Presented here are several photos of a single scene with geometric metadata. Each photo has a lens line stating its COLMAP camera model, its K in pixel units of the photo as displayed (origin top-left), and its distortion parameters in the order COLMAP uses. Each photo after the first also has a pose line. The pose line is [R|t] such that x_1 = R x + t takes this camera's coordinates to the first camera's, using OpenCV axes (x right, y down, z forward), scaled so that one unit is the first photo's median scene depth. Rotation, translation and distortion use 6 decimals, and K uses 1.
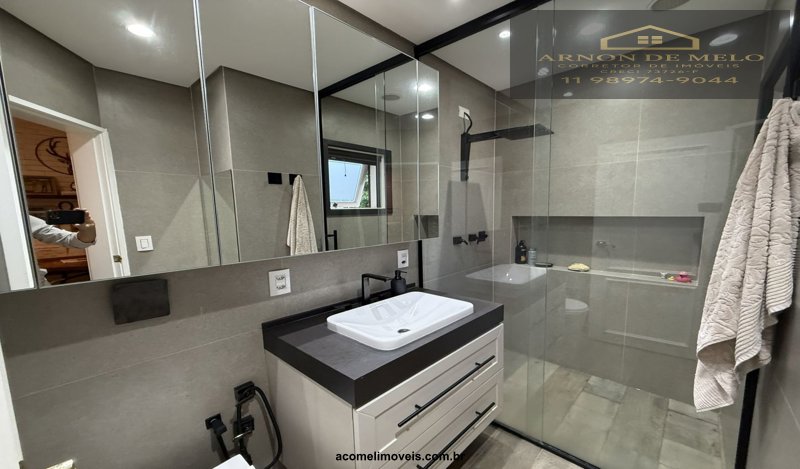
lens RADIAL K [[318.6, 0, 400.8], [0, 318.6, 235.3], [0, 0, 1]] dist [-0.001225, 0.001049]
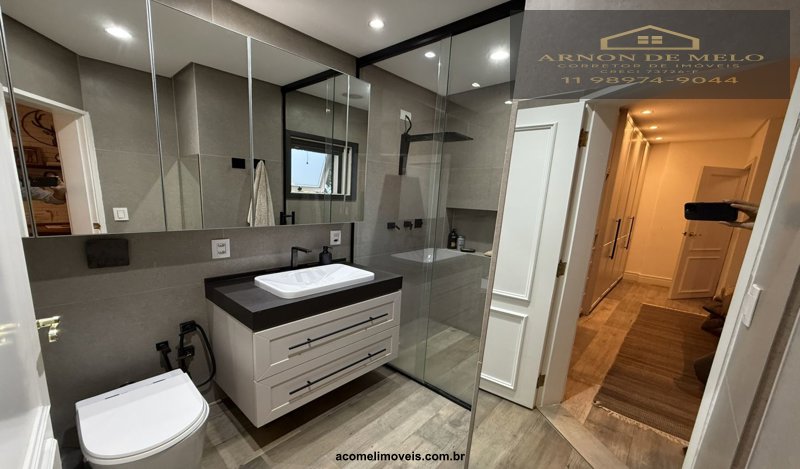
lens RADIAL K [[318.6, 0, 399.6], [0, 318.6, 234.1], [0, 0, 1]] dist [-0.001225, 0.001049]
pose [[0.998392, 0.051241, 0.024247, 0.187252], [-0.052176, 0.997850, 0.039662, -0.000670], [-0.022163, -0.040863, 0.998919, -0.186250]]
